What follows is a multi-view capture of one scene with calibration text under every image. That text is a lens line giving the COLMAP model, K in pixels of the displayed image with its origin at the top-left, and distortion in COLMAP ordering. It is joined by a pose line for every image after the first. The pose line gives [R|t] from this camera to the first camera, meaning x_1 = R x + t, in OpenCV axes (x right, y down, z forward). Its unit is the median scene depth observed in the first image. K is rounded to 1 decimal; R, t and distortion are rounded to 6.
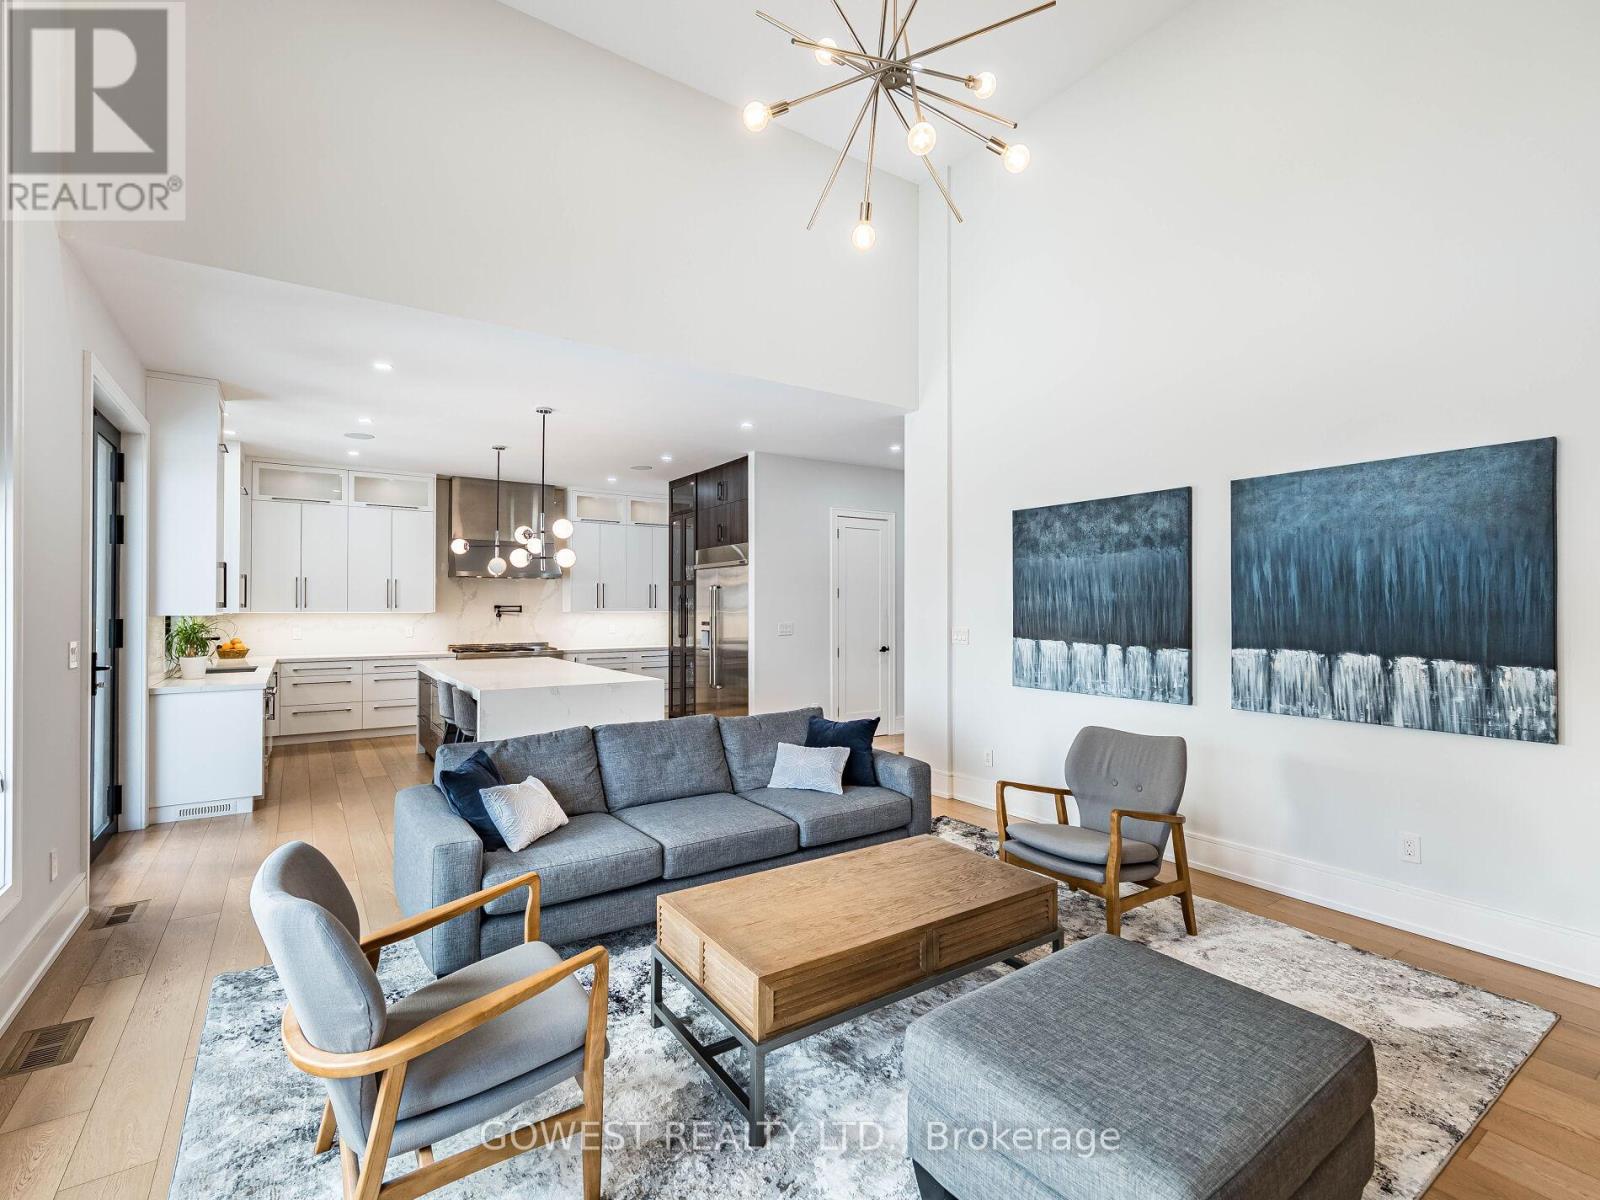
lens RADIAL K [[740.2, 0, 800.2], [0, 740.2, 602.1], [0, 0, 1]] dist [-0.002670, 0.000022]
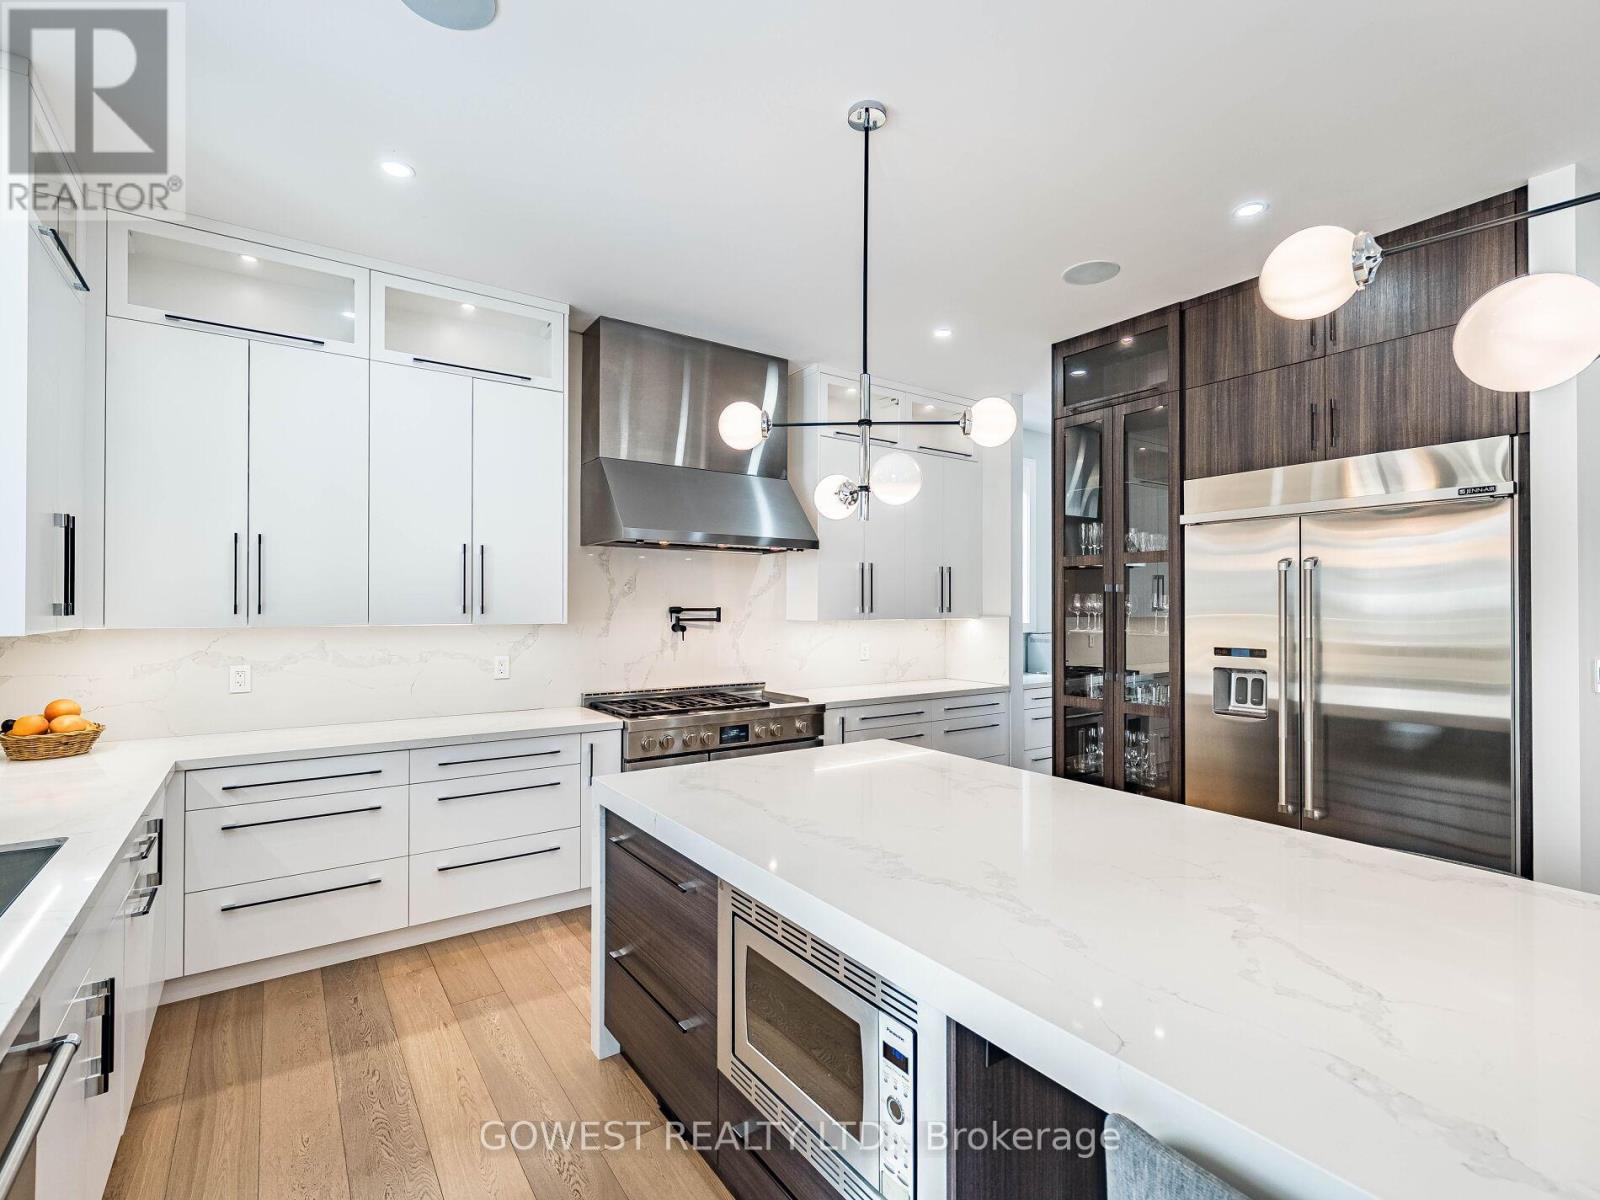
lens RADIAL K [[740.2, 0, 799.9], [0, 740.2, 601.7], [0, 0, 1]] dist [-0.002670, 0.000022]
pose [[0.999834, -0.000925, 0.018193, -0.416090], [0.000927, 1.000000, -0.000109, 0.001046], [-0.018193, 0.000126, 0.999834, 0.642594]]
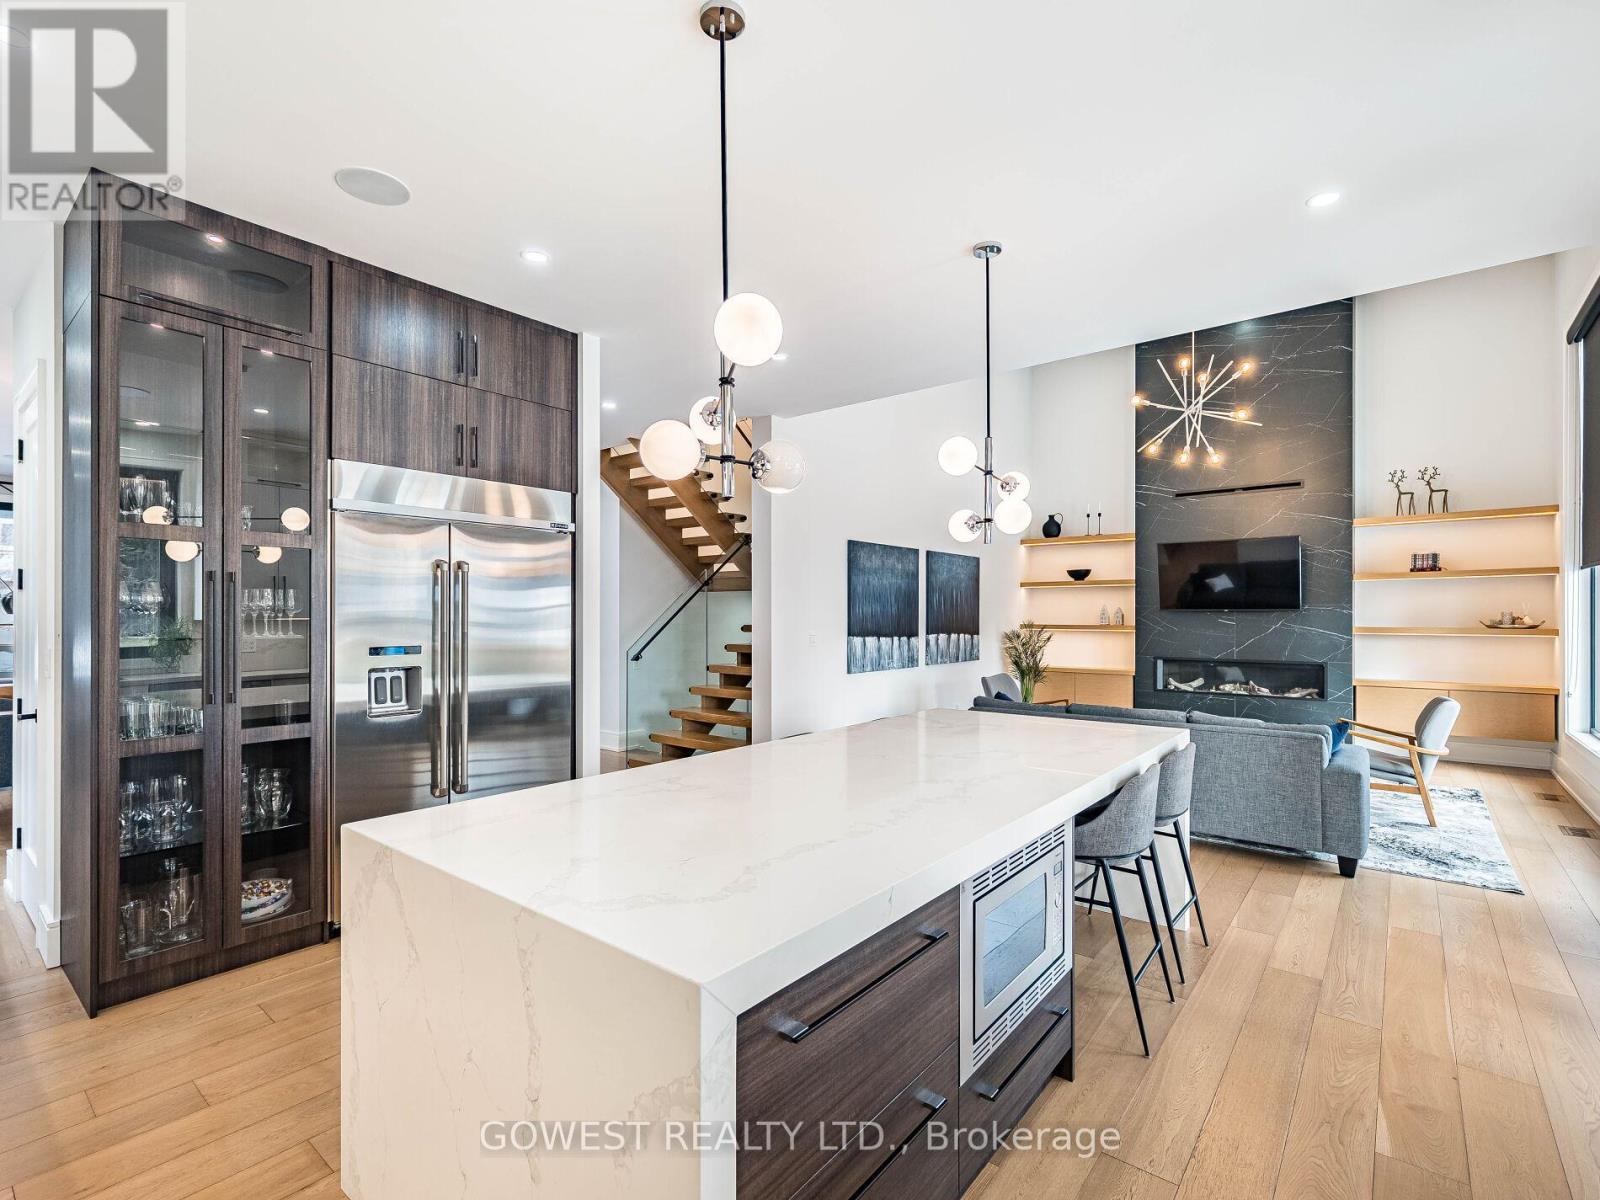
lens RADIAL K [[740.2, 0, 799.9], [0, 740.2, 612.3], [0, 0, 1]] dist [-0.002670, 0.000022]
pose [[-0.284281, 0.001884, 0.958739, -0.581402], [-0.009211, 0.999947, -0.004697, 0.007199], [-0.958697, -0.010166, -0.284249, 0.902266]]
